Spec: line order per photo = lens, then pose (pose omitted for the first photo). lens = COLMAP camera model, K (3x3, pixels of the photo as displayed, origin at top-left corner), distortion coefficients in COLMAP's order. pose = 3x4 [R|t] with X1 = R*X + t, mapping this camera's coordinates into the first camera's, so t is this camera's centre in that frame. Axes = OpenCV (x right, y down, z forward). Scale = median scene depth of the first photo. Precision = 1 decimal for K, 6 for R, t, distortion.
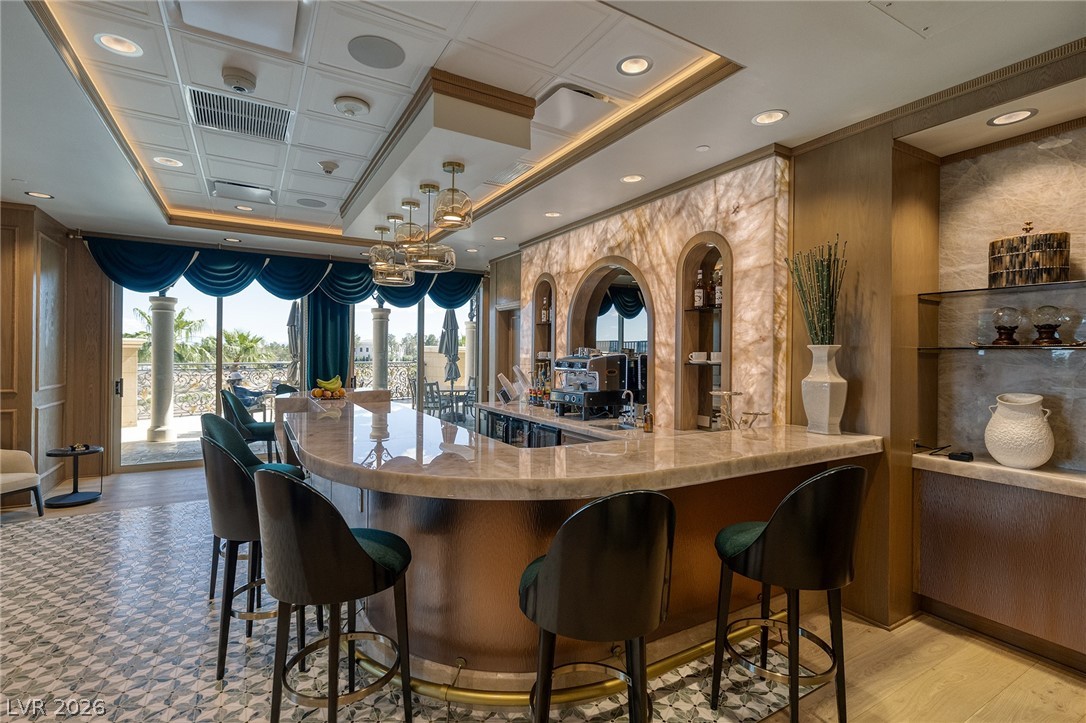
lens RADIAL K [[500.8, 0, 543.8], [0, 500.8, 356.2], [0, 0, 1]] dist [-0.001504, 0.000536]
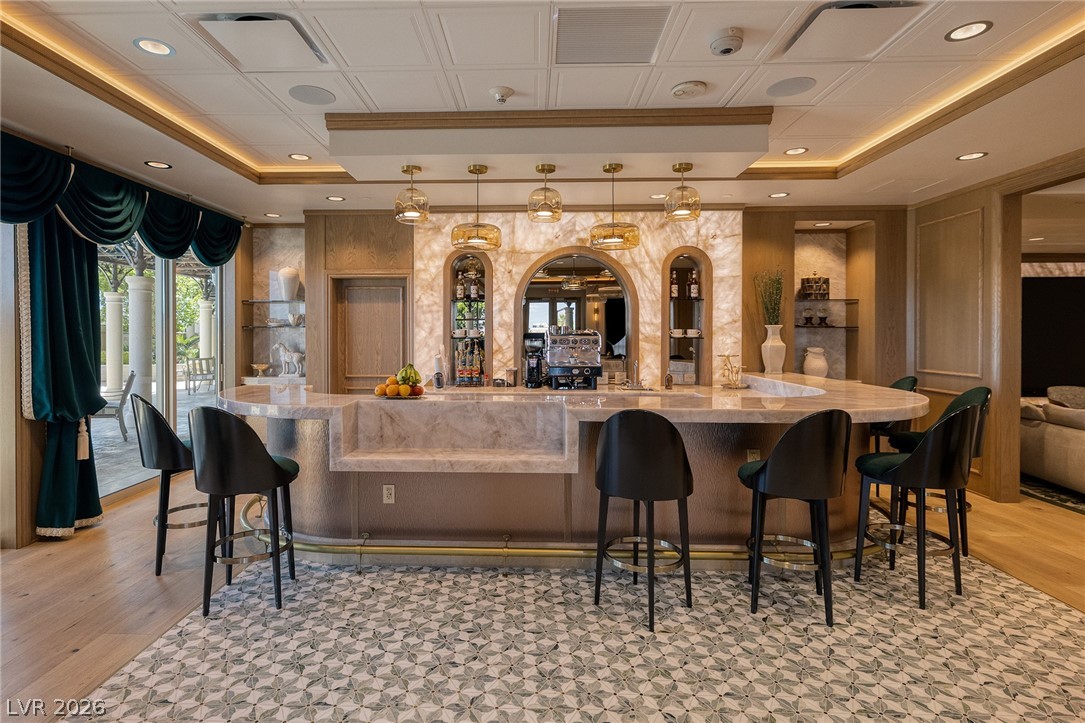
lens RADIAL K [[500.3, 0, 557.6], [0, 500.3, 341.4], [0, 0, 1]] dist [-0.001504, 0.000536]
pose [[0.547354, -0.023701, 0.836566, -1.083448], [0.009031, 0.999708, 0.022414, -0.008956], [-0.836853, -0.004714, 0.547408, 0.516776]]
